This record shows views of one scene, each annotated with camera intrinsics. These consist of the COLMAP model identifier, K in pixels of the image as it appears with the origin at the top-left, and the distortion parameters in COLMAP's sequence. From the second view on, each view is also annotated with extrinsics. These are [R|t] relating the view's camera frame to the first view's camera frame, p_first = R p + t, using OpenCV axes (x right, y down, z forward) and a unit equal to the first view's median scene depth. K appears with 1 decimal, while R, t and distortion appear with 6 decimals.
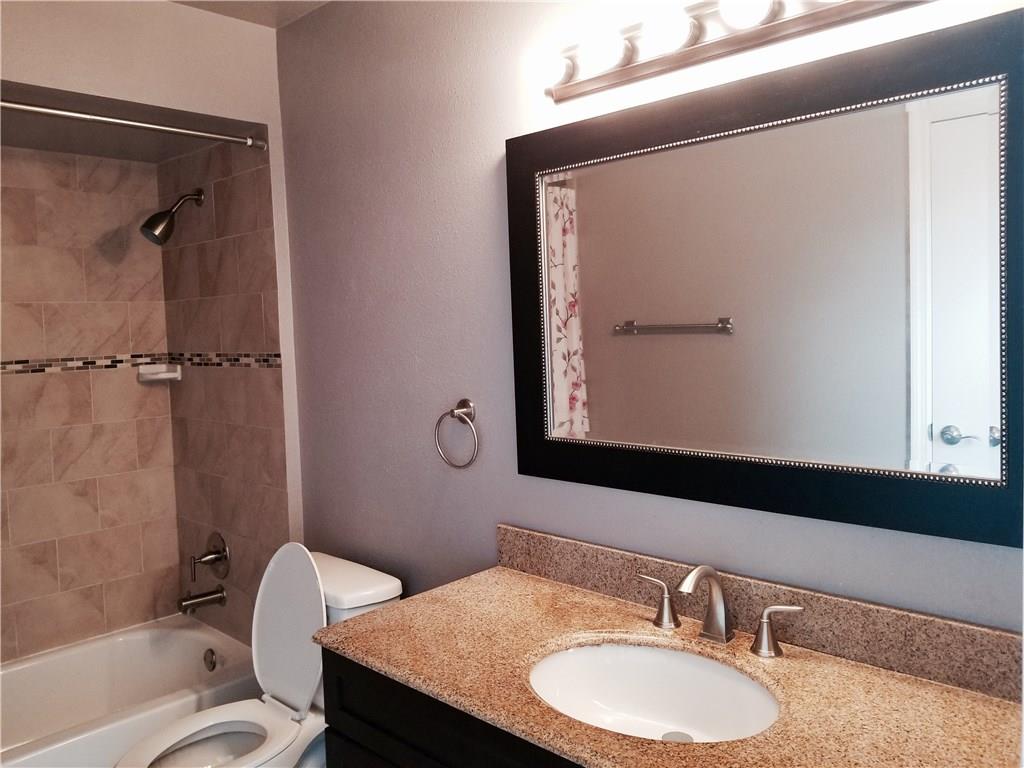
lens RADIAL K [[815.3, 0, 489.7], [0, 815.3, 359.6], [0, 0, 1]] dist [0.071692, -0.142524]
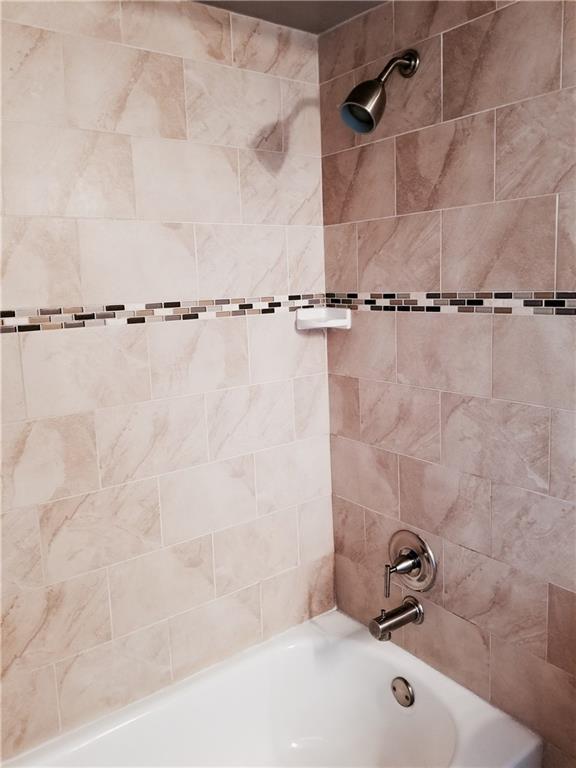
lens RADIAL K [[611.5, 0, 294.1], [0, 611.5, 367.8], [0, 0, 1]] dist [0.071692, -0.142524]
pose [[0.990966, 0.016639, -0.133074, -0.381232], [-0.002376, 0.994296, 0.106628, 0.000105], [0.134089, -0.105349, 0.985354, 0.460339]]
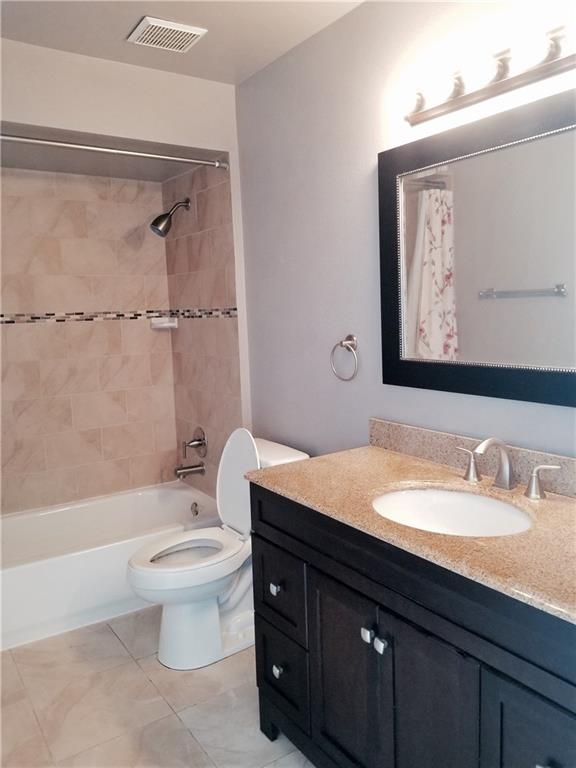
lens RADIAL K [[611.5, 0, 297.6], [0, 611.5, 366.7], [0, 0, 1]] dist [0.071692, -0.142524]
pose [[0.982463, 0.021175, -0.185249, 0.057584], [-0.010446, 0.998221, 0.058702, 0.030035], [0.186162, -0.055738, 0.980937, -0.077825]]
